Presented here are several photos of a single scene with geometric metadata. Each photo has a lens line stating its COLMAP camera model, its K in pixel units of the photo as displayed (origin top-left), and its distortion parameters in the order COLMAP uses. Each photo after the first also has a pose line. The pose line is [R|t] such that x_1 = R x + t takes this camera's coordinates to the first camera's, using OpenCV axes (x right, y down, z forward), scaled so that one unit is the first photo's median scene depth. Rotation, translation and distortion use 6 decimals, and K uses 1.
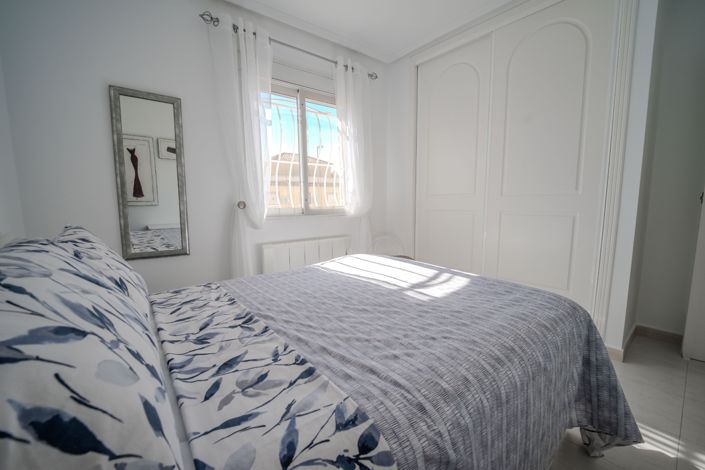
lens RADIAL K [[289.4, 0, 348.1], [0, 289.4, 239.1], [0, 0, 1]] dist [-0.006270, -0.007215]
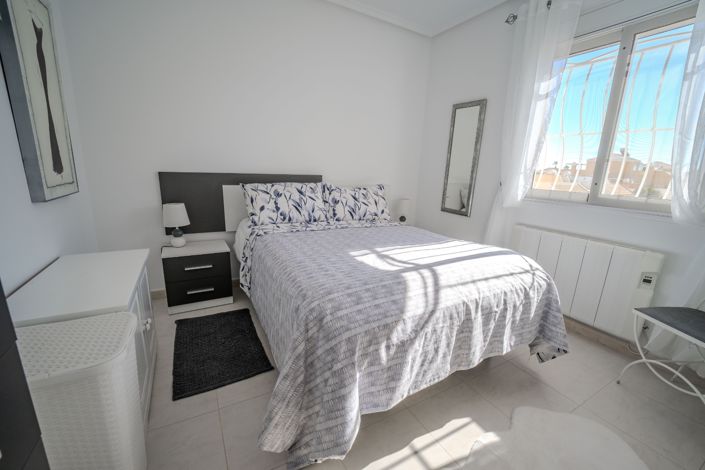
lens RADIAL K [[289.4, 0, 356.3], [0, 289.4, 237.8], [0, 0, 1]] dist [-0.006270, -0.007215]
pose [[-0.153463, 0.238303, -0.958989, 0.969195], [-0.159541, 0.951778, 0.262042, -0.139681], [0.975190, 0.193212, -0.108043, 0.716568]]
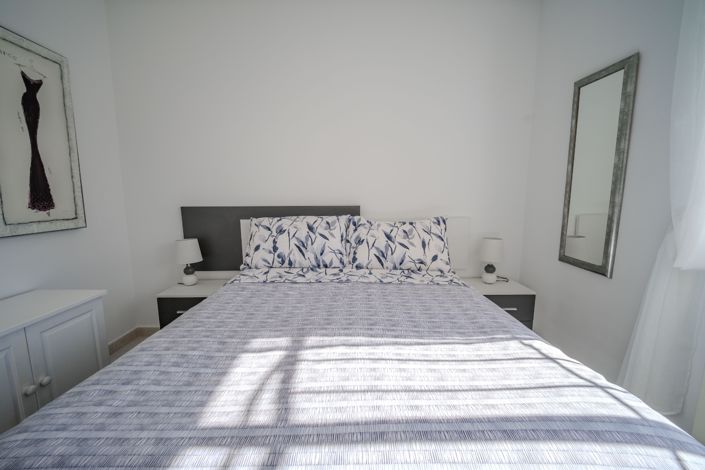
lens RADIAL K [[289.4, 0, 354.9], [0, 289.4, 235.7], [0, 0, 1]] dist [-0.006270, -0.007215]
pose [[-0.607601, 0.120256, -0.785086, 0.420406], [-0.089975, 0.971686, 0.218473, -0.161507], [0.789130, 0.203382, -0.579578, 0.993545]]
